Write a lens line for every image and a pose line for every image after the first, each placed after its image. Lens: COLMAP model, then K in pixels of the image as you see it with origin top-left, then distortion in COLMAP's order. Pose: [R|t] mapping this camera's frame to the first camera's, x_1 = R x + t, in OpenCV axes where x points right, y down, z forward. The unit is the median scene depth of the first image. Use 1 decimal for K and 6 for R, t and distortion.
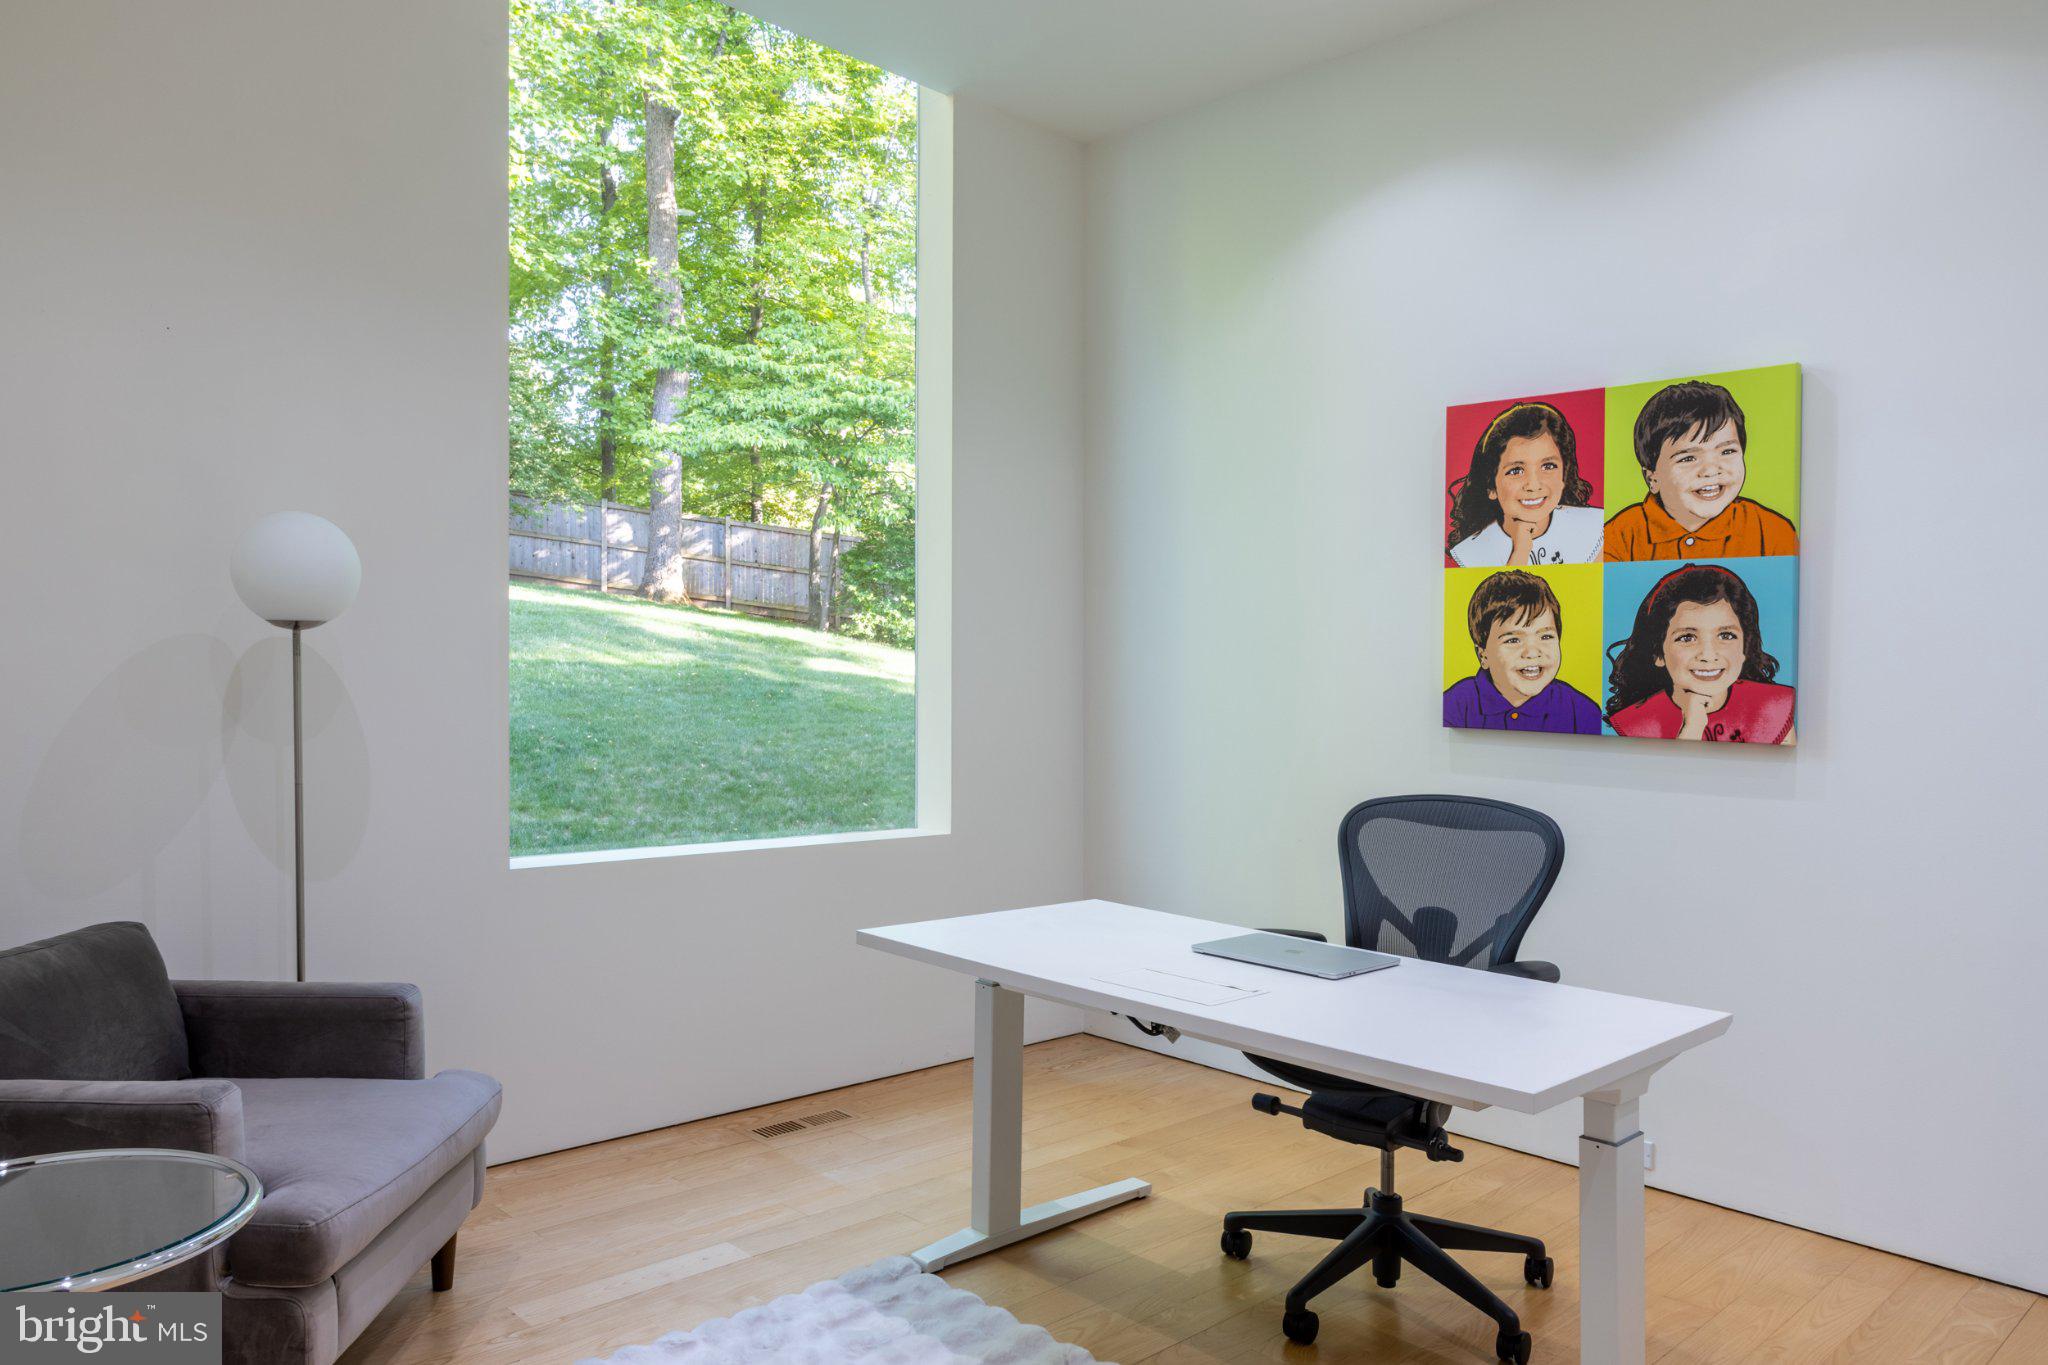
lens RADIAL K [[1418.2, 0, 1024.0], [0, 1418.2, 682.5], [0, 0, 1]] dist [0.006194, 0.001722]
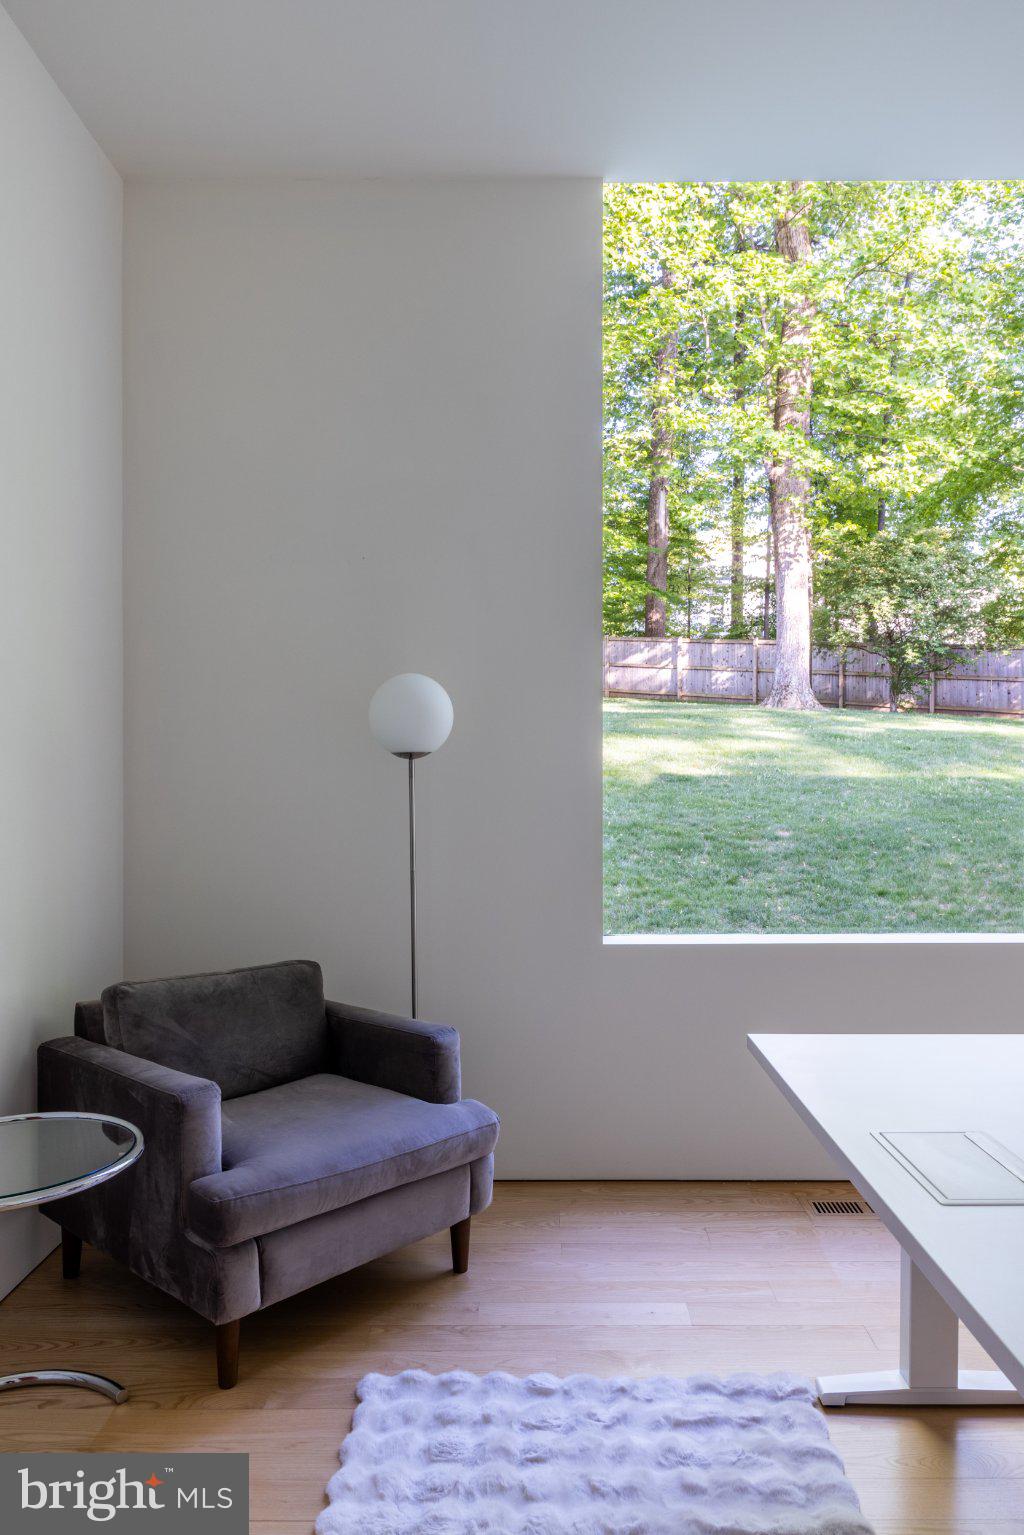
lens RADIAL K [[1063.0, 0, 513.5], [0, 1063.0, 786.6], [0, 0, 1]] dist [0.006194, 0.001722]
pose [[0.713850, -0.026443, -0.699800, 0.236181], [0.020443, 0.999648, -0.016919, 0.007627], [0.700001, -0.002228, 0.714139, 0.275906]]
